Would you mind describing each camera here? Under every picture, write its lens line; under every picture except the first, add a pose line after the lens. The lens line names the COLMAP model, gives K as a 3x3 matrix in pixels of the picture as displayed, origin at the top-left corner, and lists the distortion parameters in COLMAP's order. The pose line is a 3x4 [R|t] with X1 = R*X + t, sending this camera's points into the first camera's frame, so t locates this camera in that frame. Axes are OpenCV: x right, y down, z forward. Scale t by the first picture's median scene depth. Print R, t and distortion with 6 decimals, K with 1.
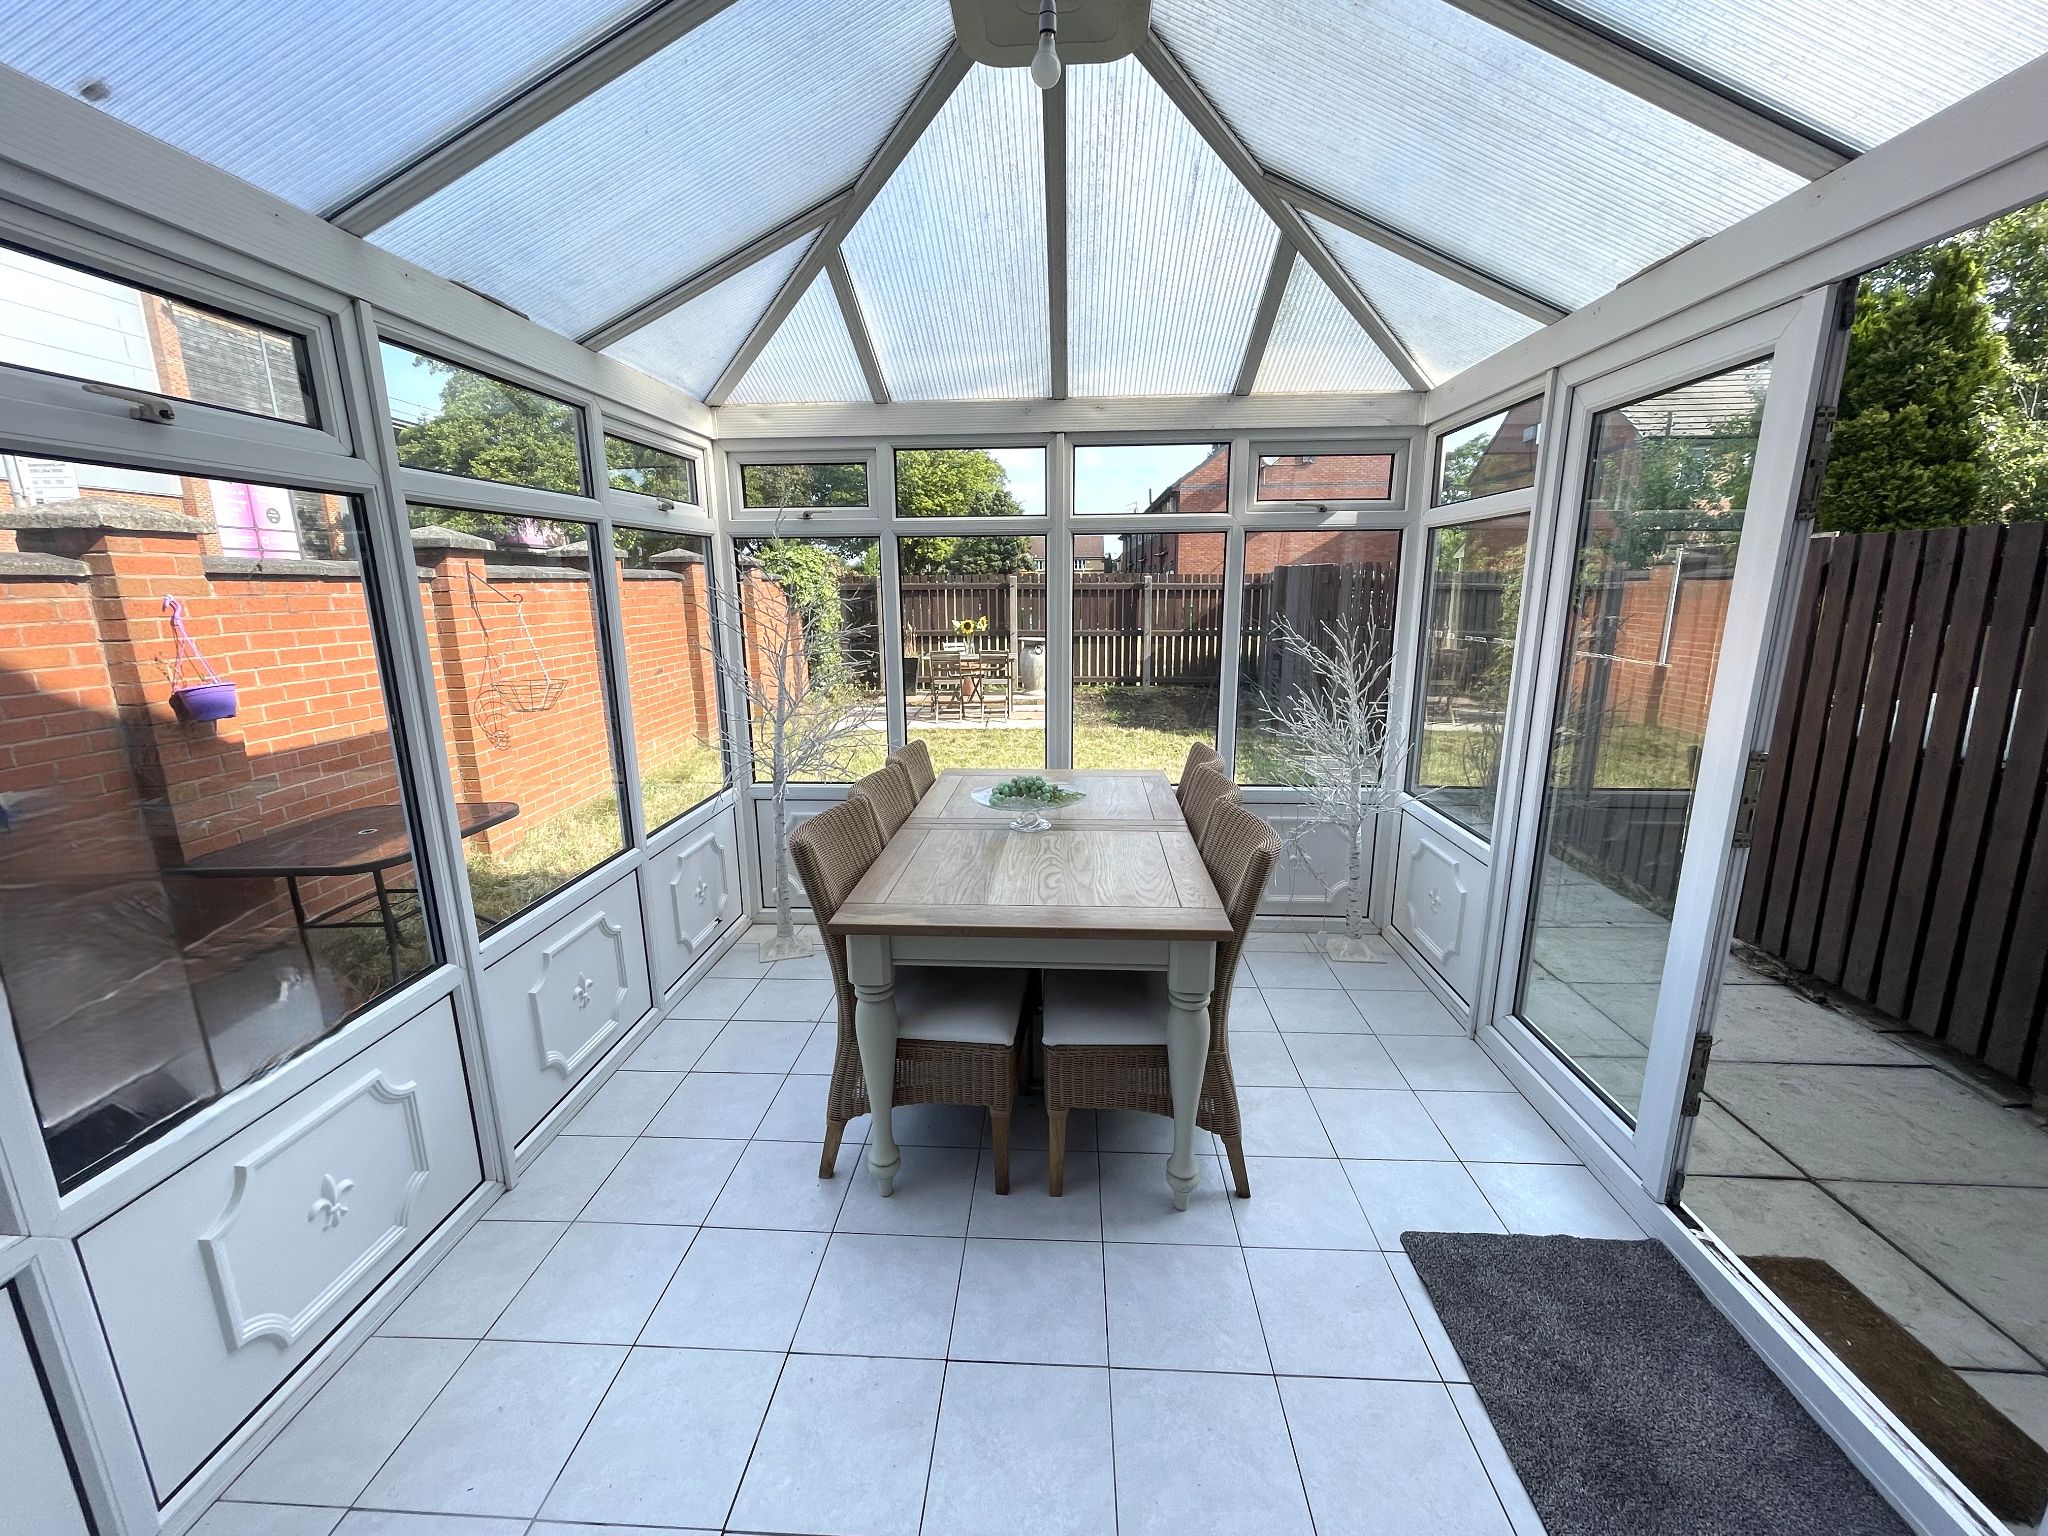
lens RADIAL K [[826.6, 0, 1020.8], [0, 826.6, 767.4], [0, 0, 1]] dist [-0.001676, -0.000789]
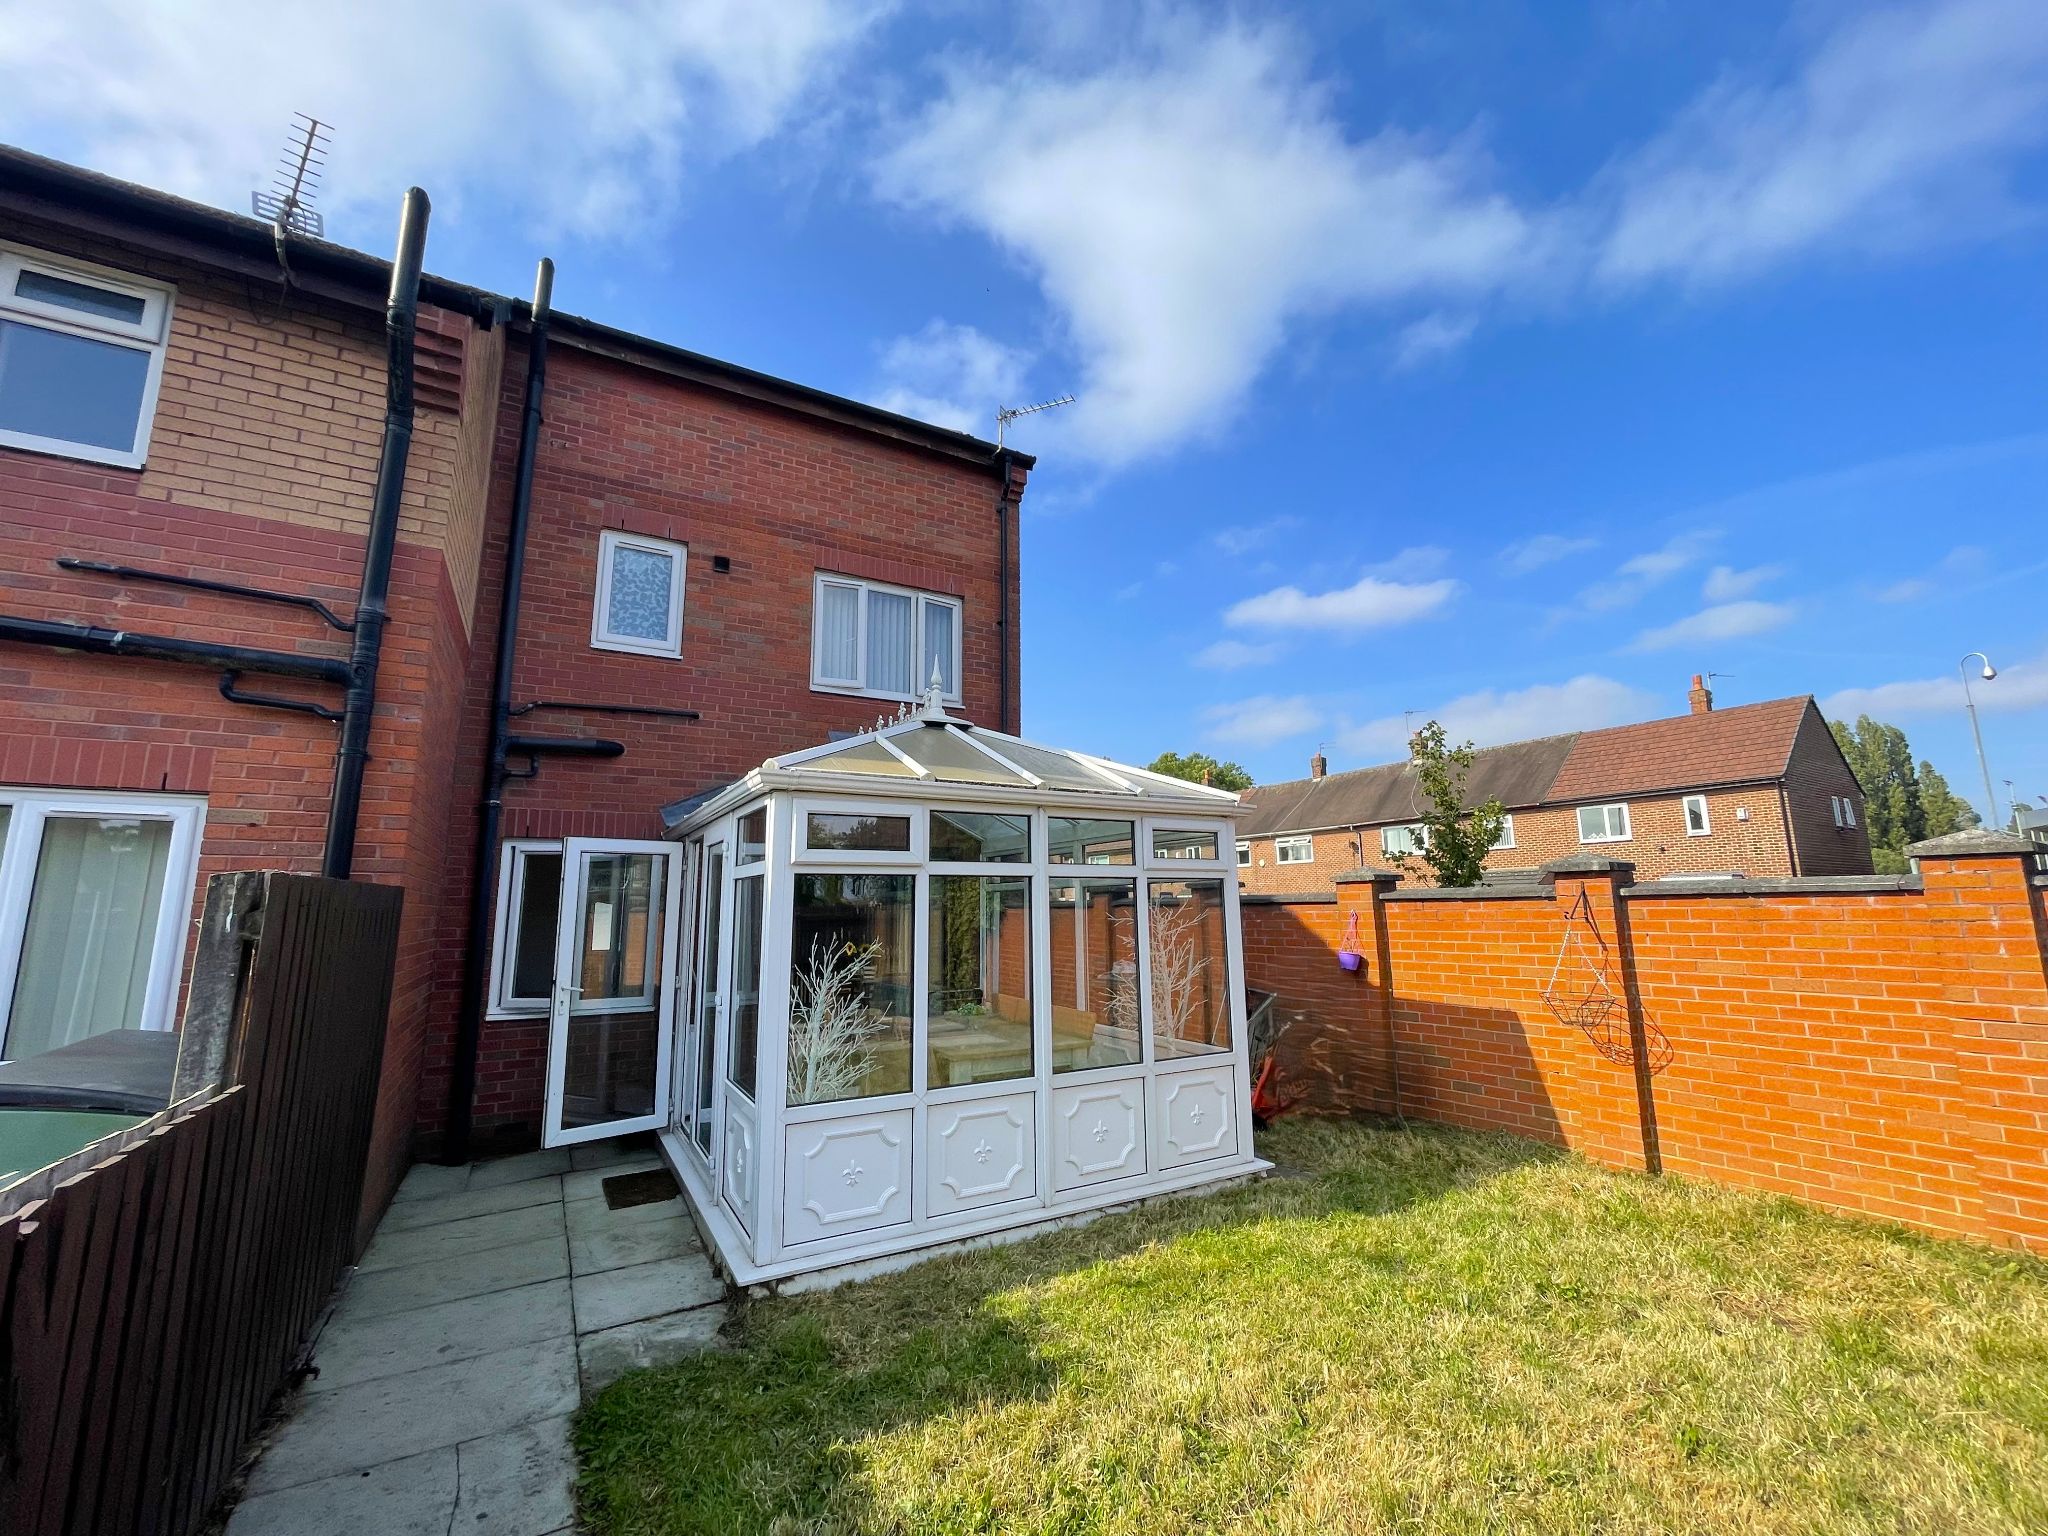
lens RADIAL K [[826.6, 0, 1020.8], [0, 826.6, 767.4], [0, 0, 1]] dist [-0.001676, -0.000789]
pose [[-0.836452, -0.078911, -0.542329, 0.310363], [-0.102990, 0.994582, 0.014130, -0.177684], [0.538276, 0.067673, -0.840047, 0.791985]]
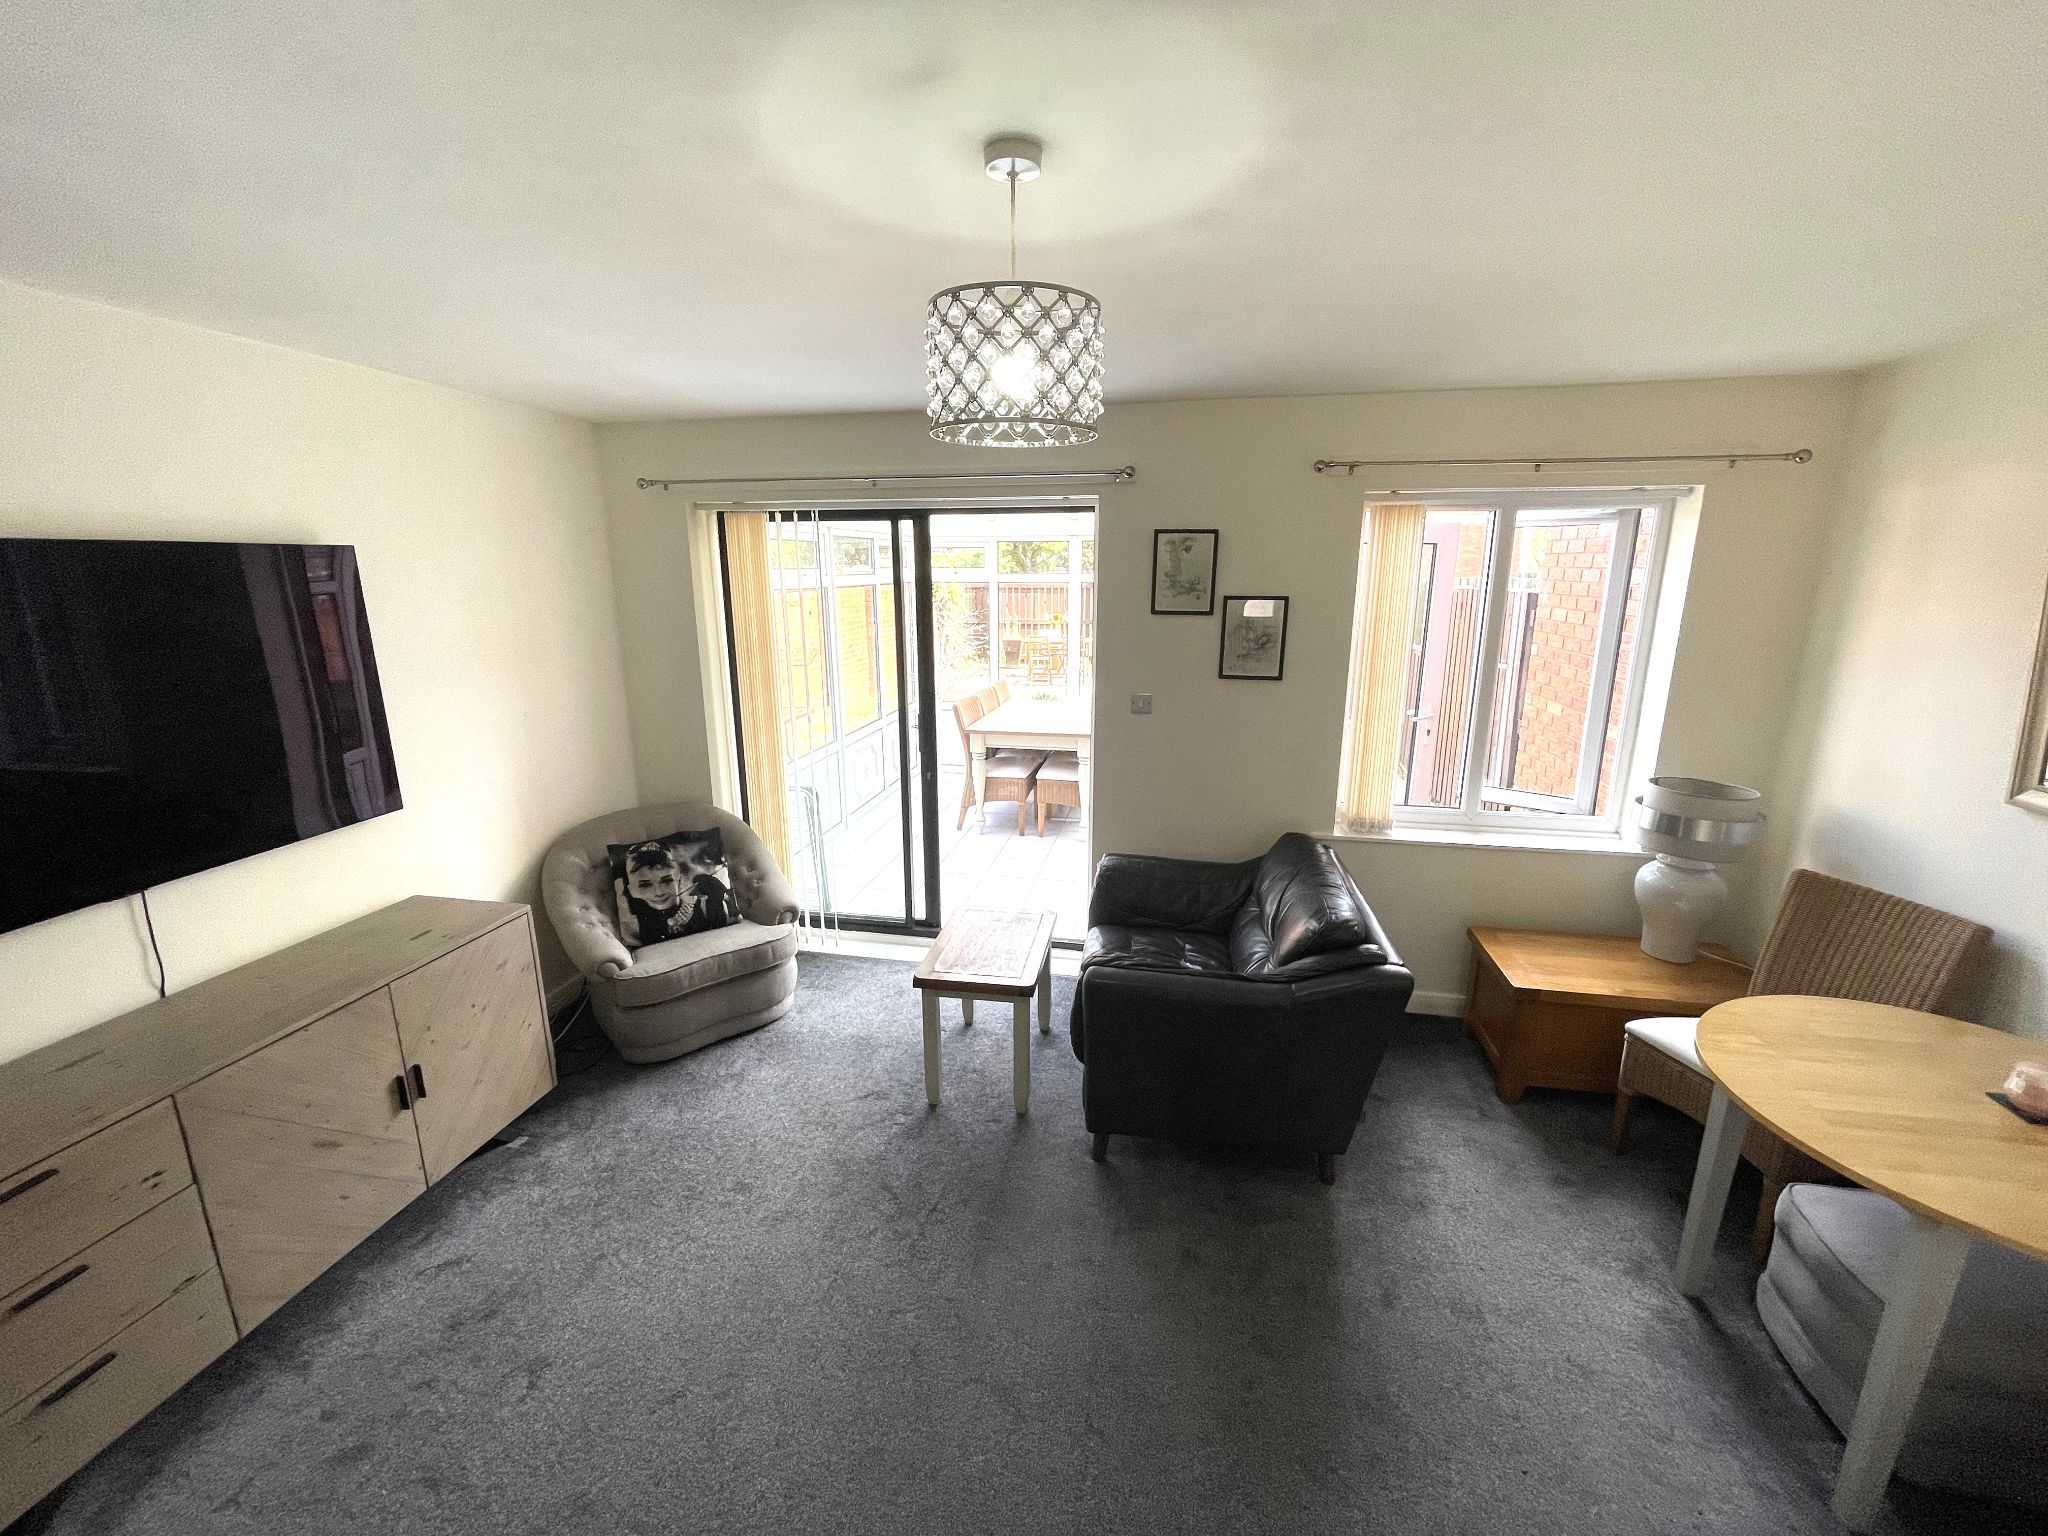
lens RADIAL K [[826.6, 0, 1020.8], [0, 826.6, 767.4], [0, 0, 1]] dist [-0.001676, -0.000789]
pose [[0.990456, 0.035846, -0.133084, 0.073288], [-0.033508, 0.999243, 0.019774, 0.053208], [0.133692, -0.015126, 0.990908, -0.383043]]
